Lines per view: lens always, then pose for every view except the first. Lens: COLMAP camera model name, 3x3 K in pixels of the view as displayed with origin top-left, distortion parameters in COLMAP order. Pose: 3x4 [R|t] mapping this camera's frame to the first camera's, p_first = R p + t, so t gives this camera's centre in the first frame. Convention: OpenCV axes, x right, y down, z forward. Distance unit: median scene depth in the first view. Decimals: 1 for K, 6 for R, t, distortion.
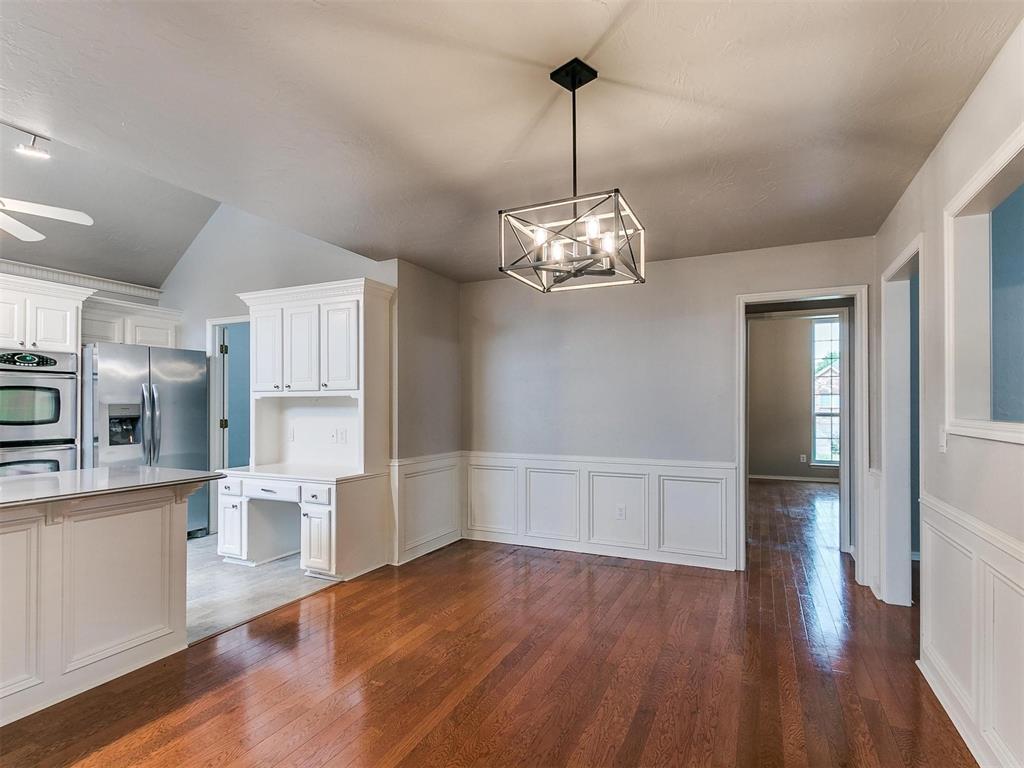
lens RADIAL K [[534.1, 0, 483.1], [0, 534.1, 401.1], [0, 0, 1]] dist [0.000643, -0.000315]
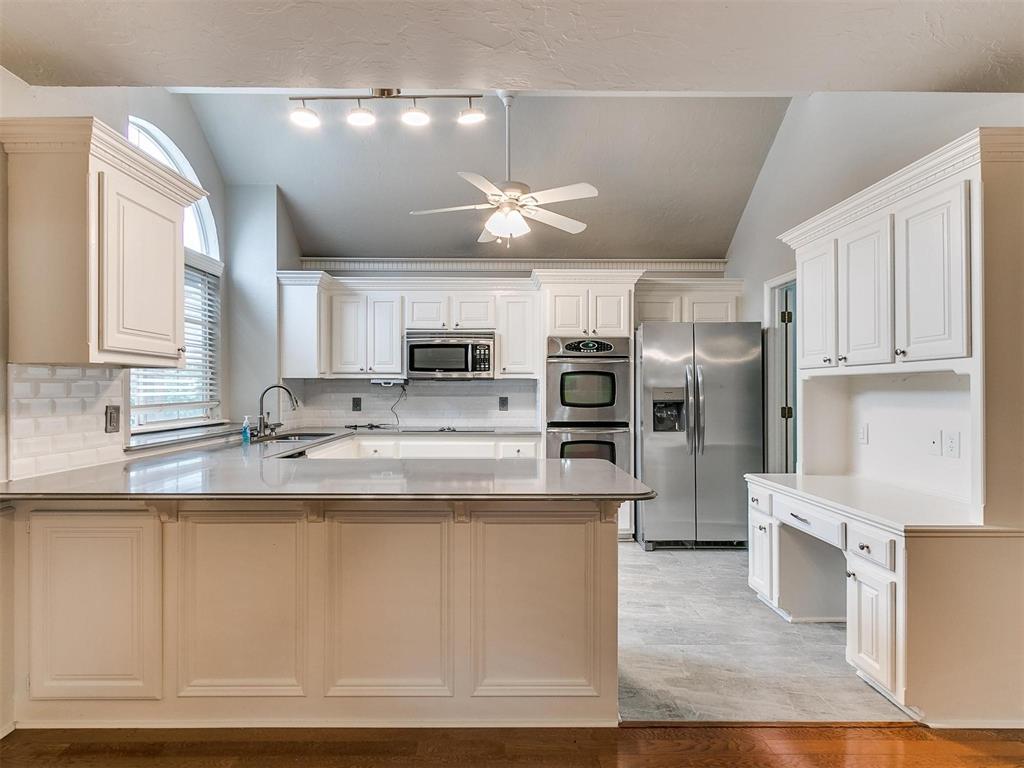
lens RADIAL K [[525.3, 0, 508.9], [0, 525.3, 388.1], [0, 0, 1]] dist [-0.001435, -0.000960]
pose [[0.472216, -0.003074, -0.881478, -0.001378], [0.006484, 0.999979, -0.000014, 0.005048], [0.881459, -0.005709, 0.472226, 0.357824]]
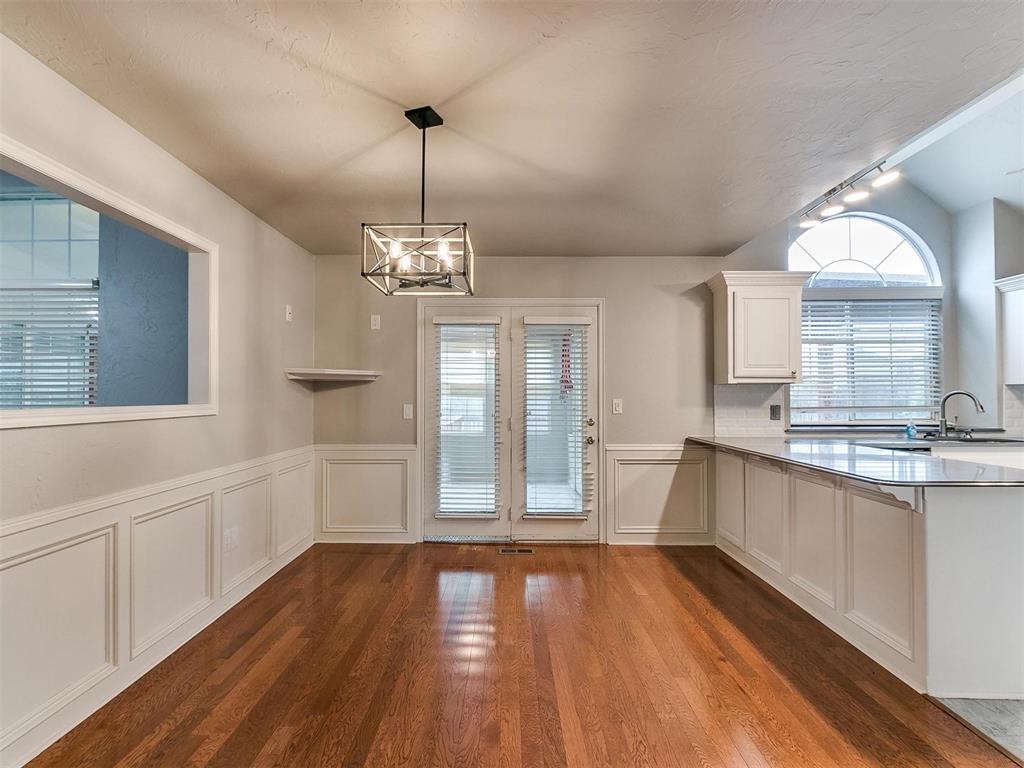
lens RADIAL K [[554.3, 0, 505.2], [0, 554.3, 392.6], [0, 0, 1]] dist [0.000690, -0.000566]
pose [[-0.897740, -0.002920, -0.440517, 0.257643], [0.004260, 0.999874, -0.015309, 0.011110], [0.440506, -0.015620, -0.897614, 1.006604]]
